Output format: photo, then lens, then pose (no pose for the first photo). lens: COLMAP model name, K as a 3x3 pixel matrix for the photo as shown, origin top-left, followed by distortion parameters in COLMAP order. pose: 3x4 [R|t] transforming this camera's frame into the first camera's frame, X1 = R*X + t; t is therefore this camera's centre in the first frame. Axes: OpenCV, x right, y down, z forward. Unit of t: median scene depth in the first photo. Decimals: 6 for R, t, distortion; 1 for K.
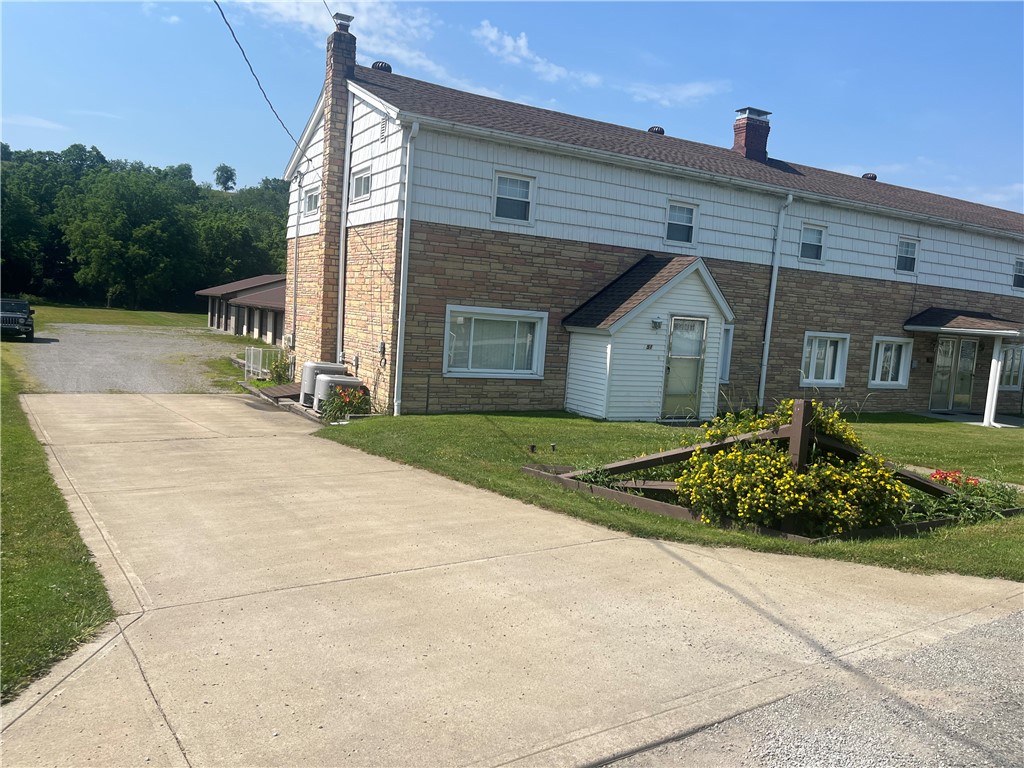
lens RADIAL K [[775.6, 0, 512.0], [0, 775.6, 384.0], [0, 0, 1]] dist [0.063067, -0.116749]
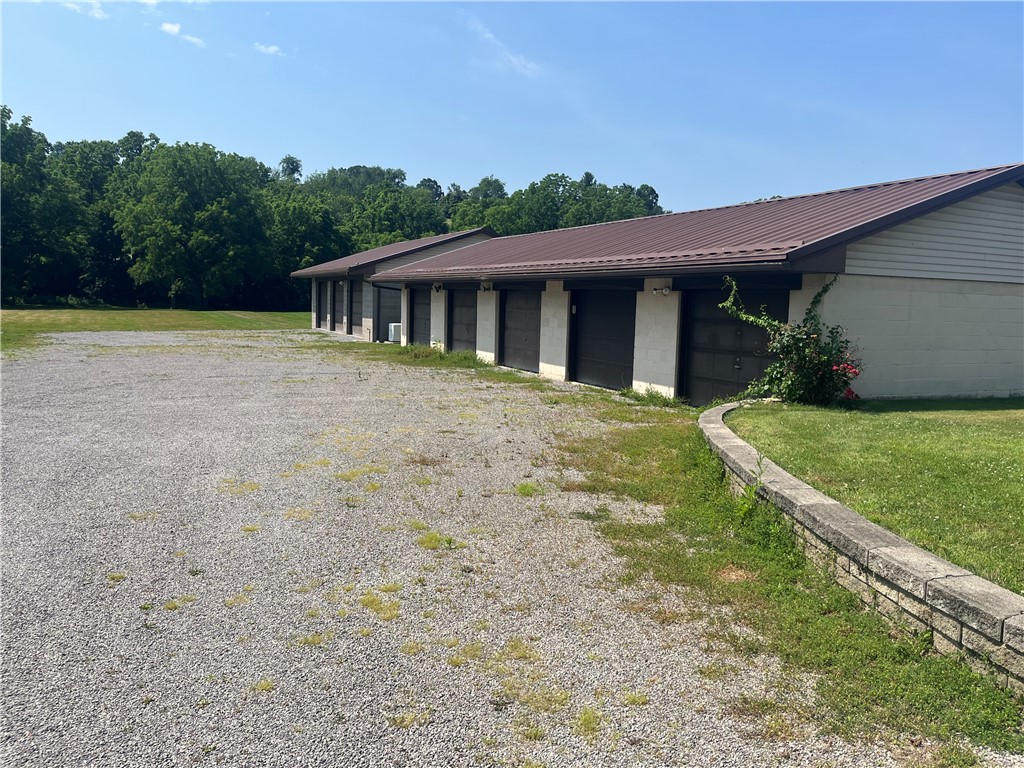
lens RADIAL K [[775.6, 0, 512.0], [0, 775.6, 384.0], [0, 0, 1]] dist [0.063067, -0.116749]
pose [[0.996699, -0.027330, -0.076444, -0.090483], [0.028174, 0.999553, 0.009988, -0.015073], [0.076137, -0.012108, 0.997024, 0.194303]]
